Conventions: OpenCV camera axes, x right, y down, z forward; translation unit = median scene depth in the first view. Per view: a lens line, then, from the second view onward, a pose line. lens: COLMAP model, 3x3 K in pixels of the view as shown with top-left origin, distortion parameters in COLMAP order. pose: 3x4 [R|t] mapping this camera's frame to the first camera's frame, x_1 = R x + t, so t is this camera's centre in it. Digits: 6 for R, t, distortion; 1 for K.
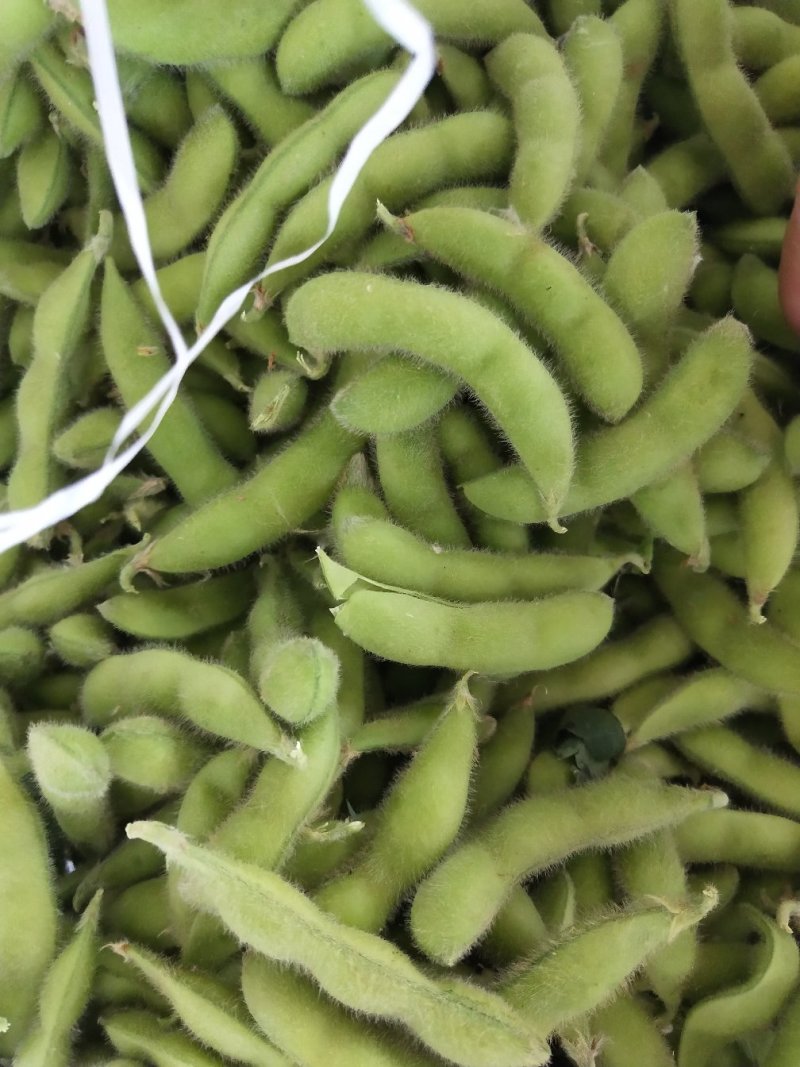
lens RADIAL K [[821.5, 0, 393.9], [0, 821.5, 533.6], [0, 0, 1]] dist [-0.009917, 0.040201]
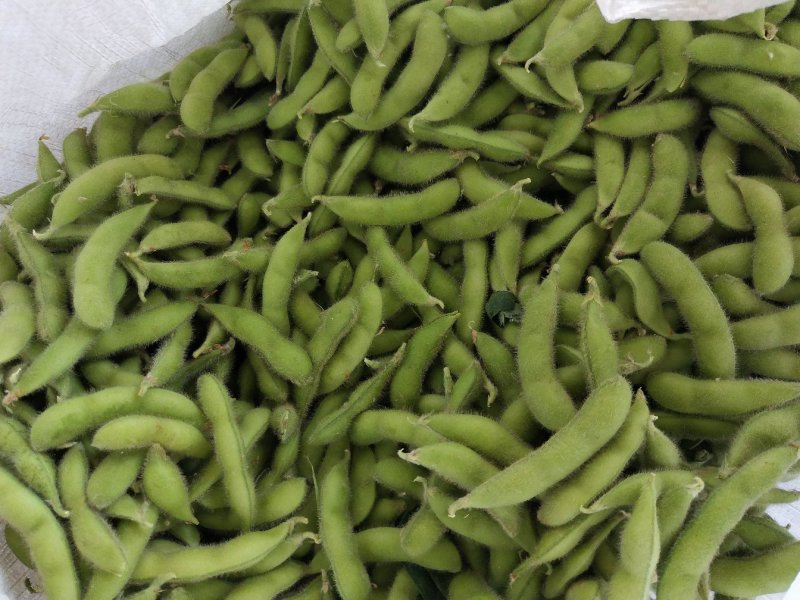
lens RADIAL K [[615.9, 0, 398.0], [0, 615.9, 297.2], [0, 0, 1]] dist [-0.009917, 0.040201]
pose [[0.391666, -0.902063, 0.181329, -0.105254], [0.910262, 0.408628, 0.066674, -0.091675], [-0.134241, 0.138943, 0.981160, -0.426569]]
